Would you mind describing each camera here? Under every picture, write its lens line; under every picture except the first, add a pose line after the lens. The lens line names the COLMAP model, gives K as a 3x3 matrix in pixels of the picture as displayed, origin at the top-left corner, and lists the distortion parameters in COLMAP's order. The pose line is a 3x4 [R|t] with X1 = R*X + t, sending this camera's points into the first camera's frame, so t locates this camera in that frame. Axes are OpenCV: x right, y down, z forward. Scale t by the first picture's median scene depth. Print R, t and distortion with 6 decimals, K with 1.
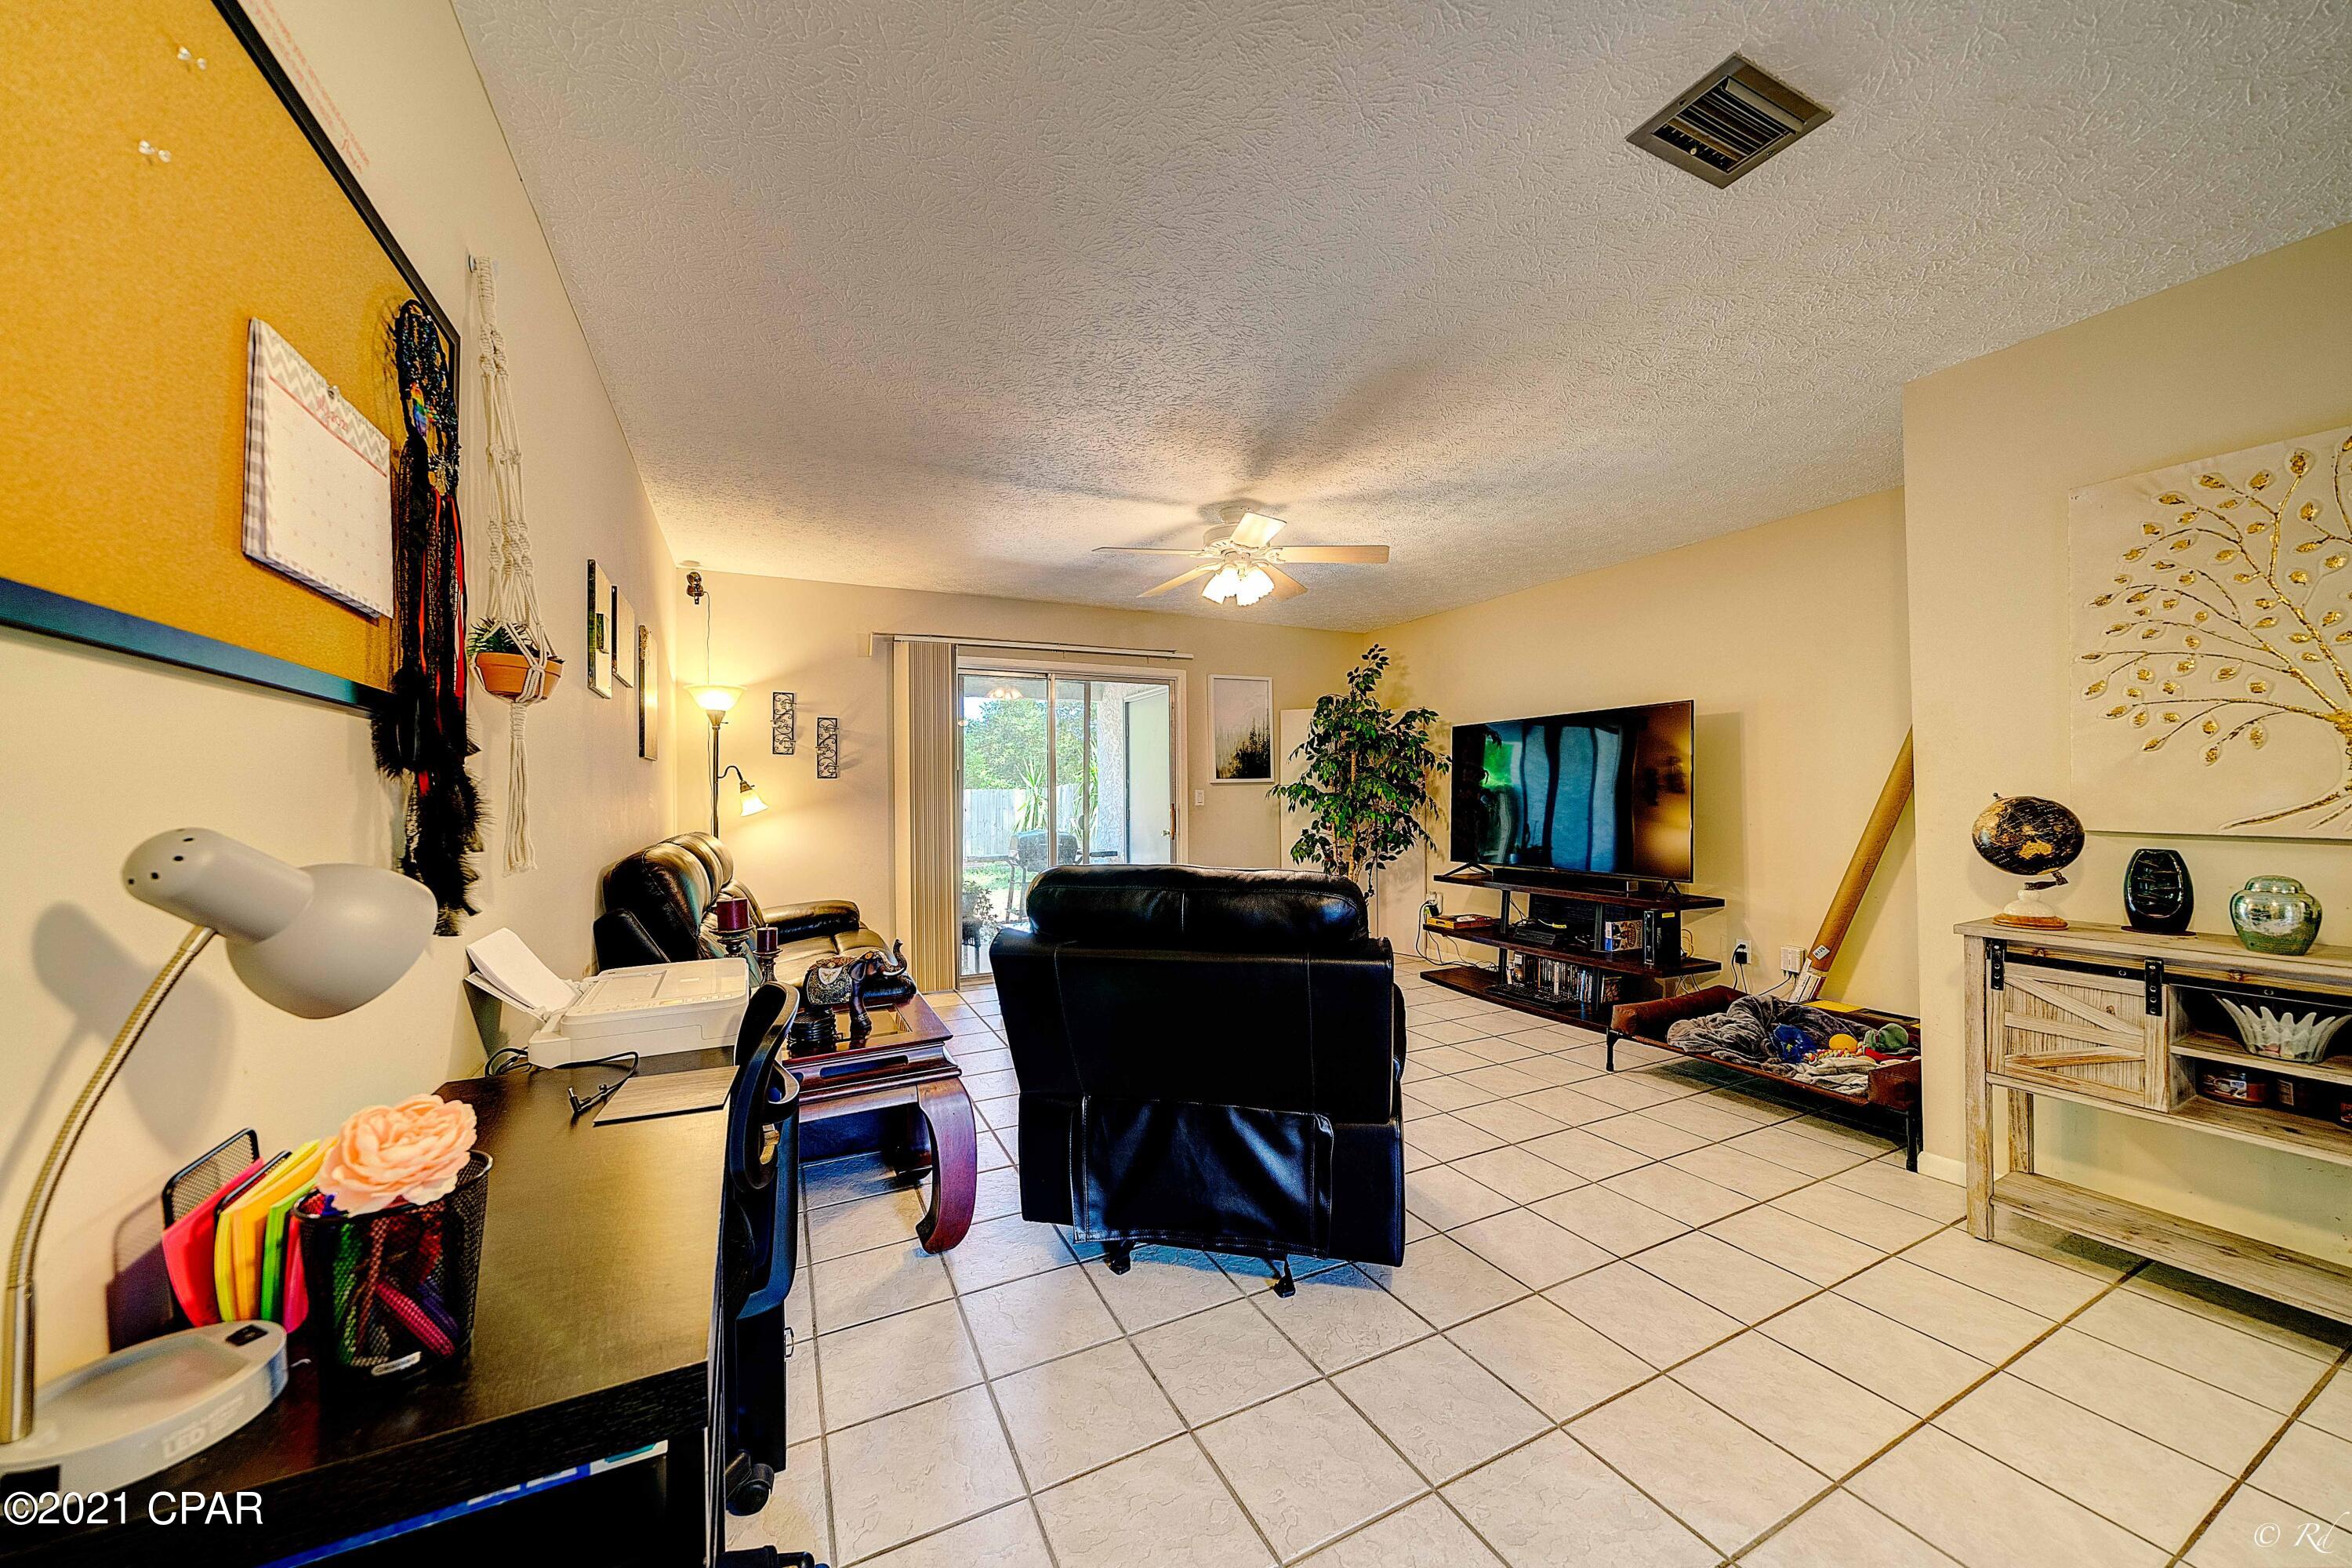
lens RADIAL K [[816.6, 0, 1173.4], [0, 816.6, 786.7], [0, 0, 1]] dist [-0.006249, -0.000012]
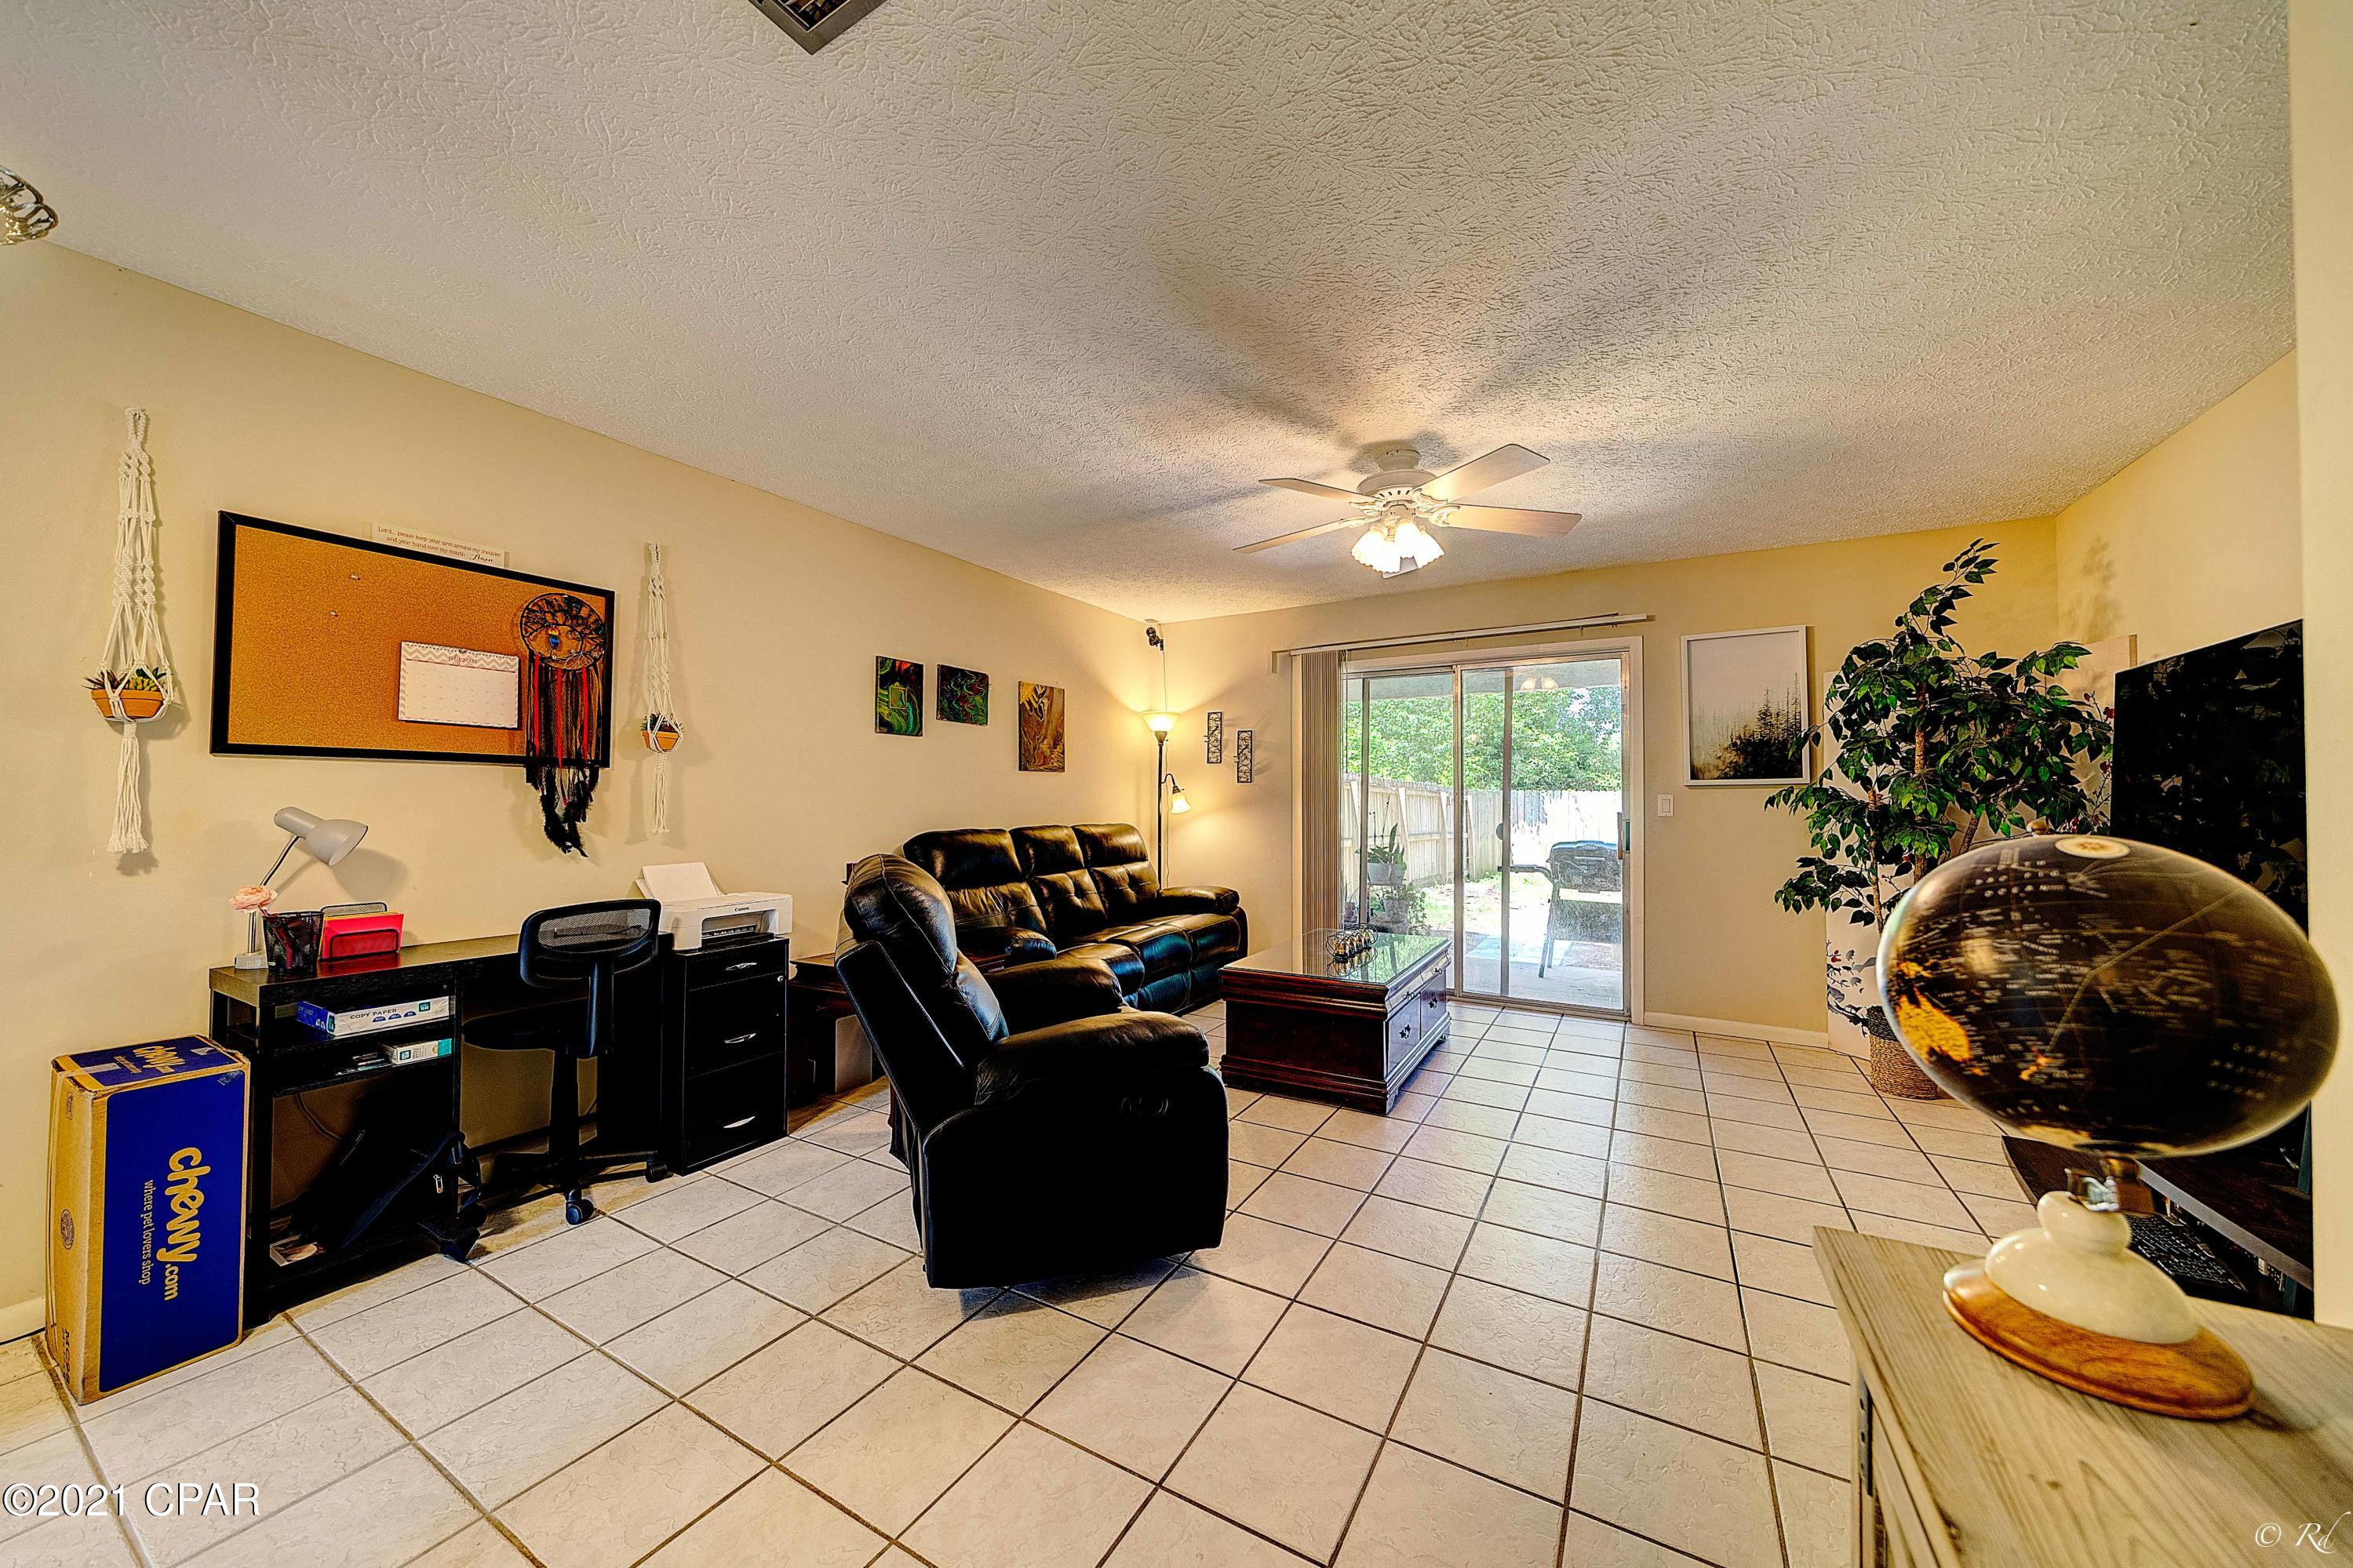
lens RADIAL K [[816.8, 0, 1176.7], [0, 816.8, 788.8], [0, 0, 1]] dist [-0.006249, -0.000012]
pose [[0.557386, 0.002097, -0.830251, 0.481296], [0.001150, 0.999994, 0.003297, -0.005581], [0.830253, -0.002793, 0.557380, 0.269933]]
